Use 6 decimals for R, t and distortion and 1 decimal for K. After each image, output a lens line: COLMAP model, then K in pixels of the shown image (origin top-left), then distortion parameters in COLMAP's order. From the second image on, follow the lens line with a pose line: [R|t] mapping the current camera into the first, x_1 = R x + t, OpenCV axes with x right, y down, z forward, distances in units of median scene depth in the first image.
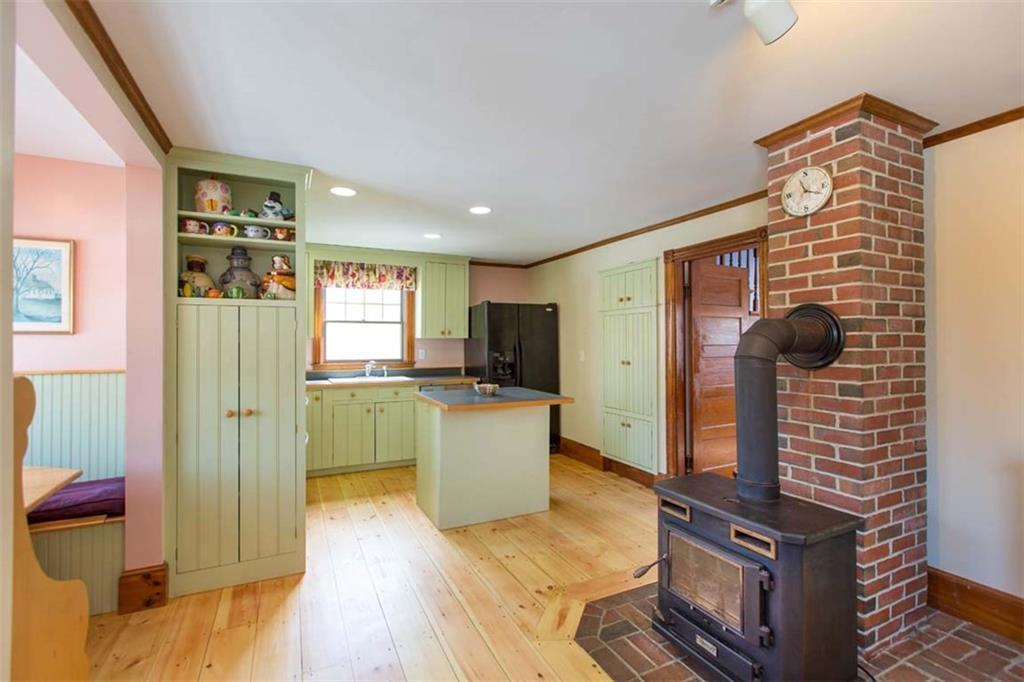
lens RADIAL K [[460.8, 0, 512.0], [0, 460.8, 341.0], [0, 0, 1]] dist [-0.002534, -0.000058]
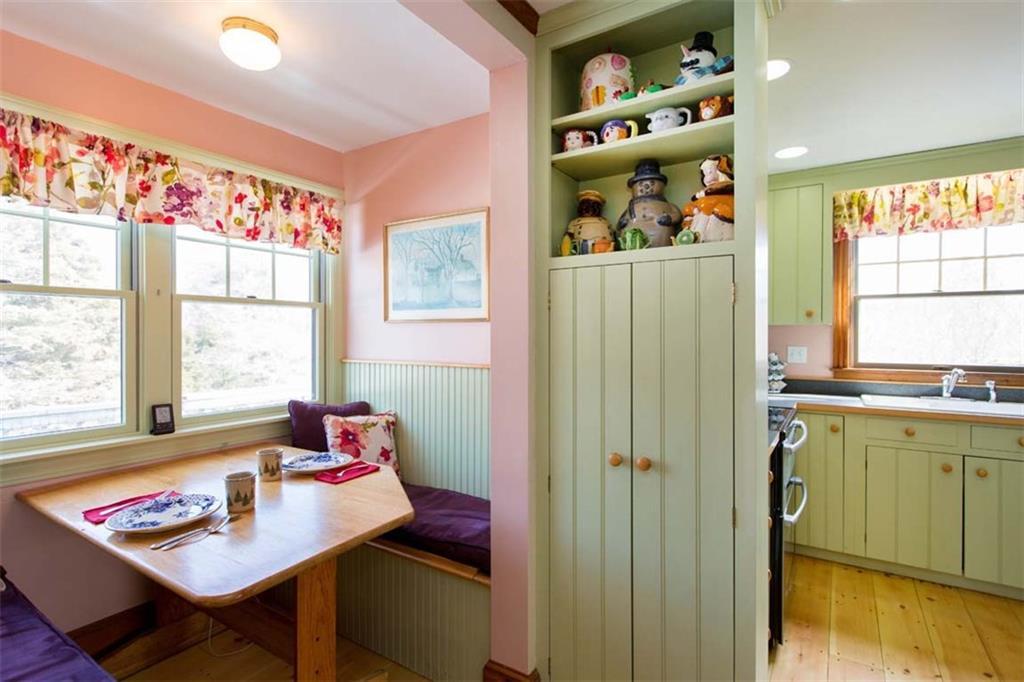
lens RADIAL K [[507.2, 0, 510.8], [0, 507.2, 334.5], [0, 0, 1]] dist [0.000954, 0.000573]
pose [[0.517003, 0.003384, -0.855977, -0.148000], [-0.000169, 0.999993, 0.003851, 0.005671], [0.855984, -0.001846, 0.517000, 0.540662]]
